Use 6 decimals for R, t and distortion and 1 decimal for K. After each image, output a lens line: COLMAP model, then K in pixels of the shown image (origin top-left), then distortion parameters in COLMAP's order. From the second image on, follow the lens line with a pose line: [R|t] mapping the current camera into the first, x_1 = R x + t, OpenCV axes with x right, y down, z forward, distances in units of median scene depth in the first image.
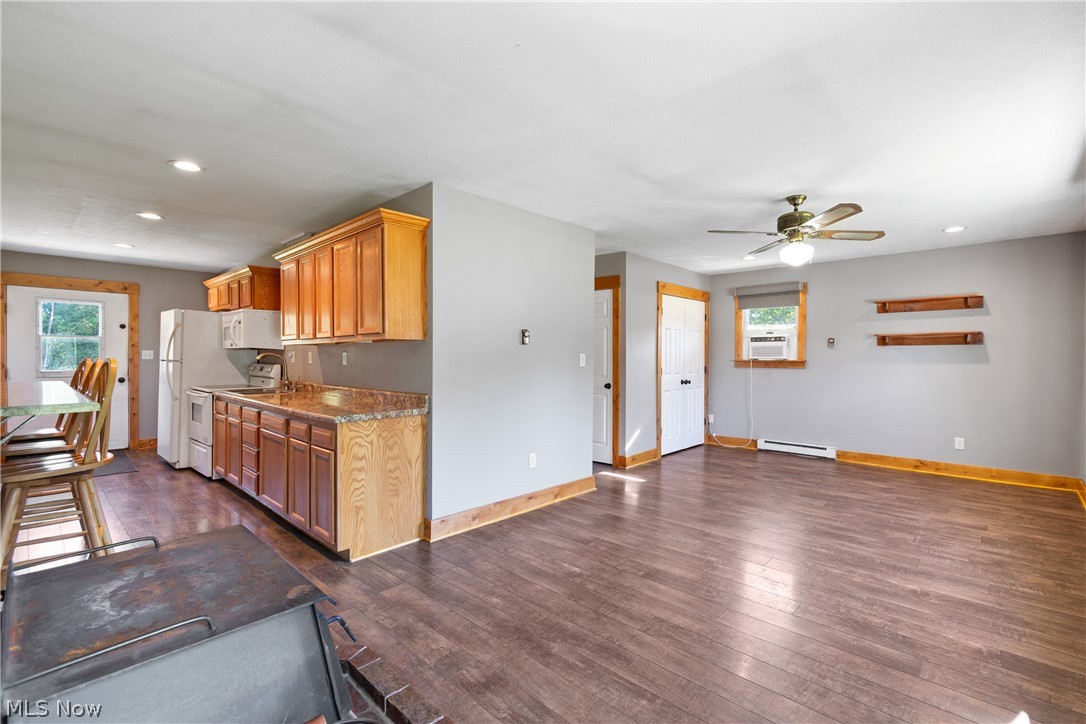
lens RADIAL K [[482.2, 0, 552.8], [0, 482.2, 360.8], [0, 0, 1]] dist [0.001945, -0.000676]
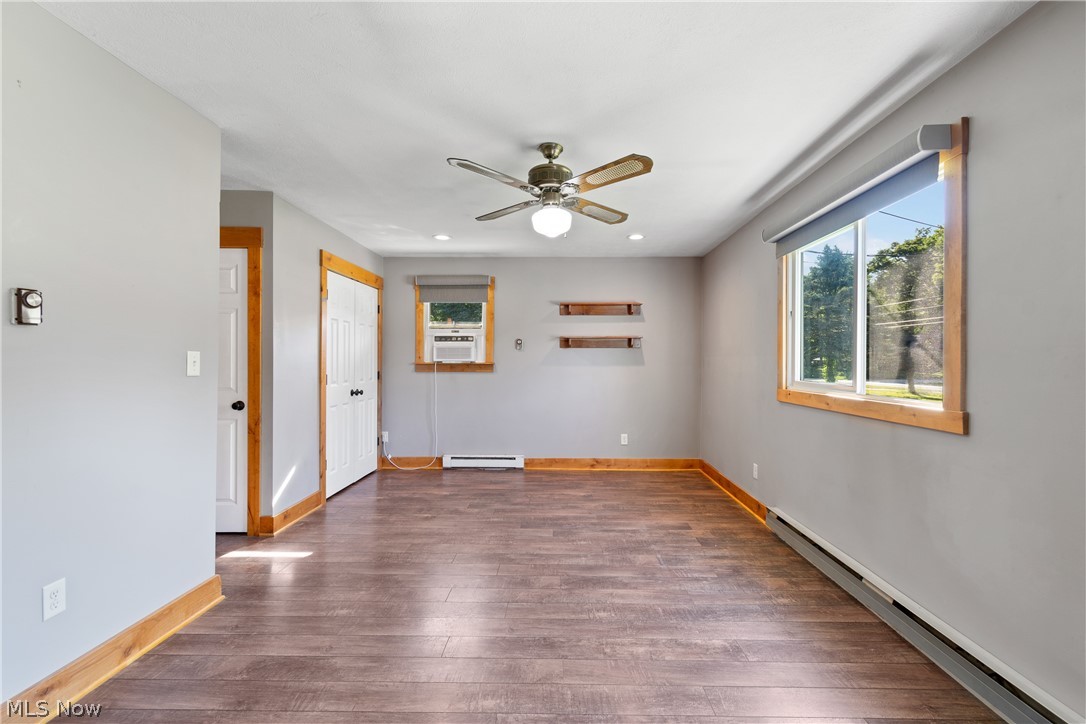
lens RADIAL K [[482.2, 0, 552.8], [0, 482.2, 360.8], [0, 0, 1]] dist [0.001945, -0.000676]
pose [[0.742029, 0.000005, 0.670367, -0.000789], [0.005172, 0.999970, -0.005733, 0.000763], [-0.670347, 0.007721, 0.742007, 0.302826]]
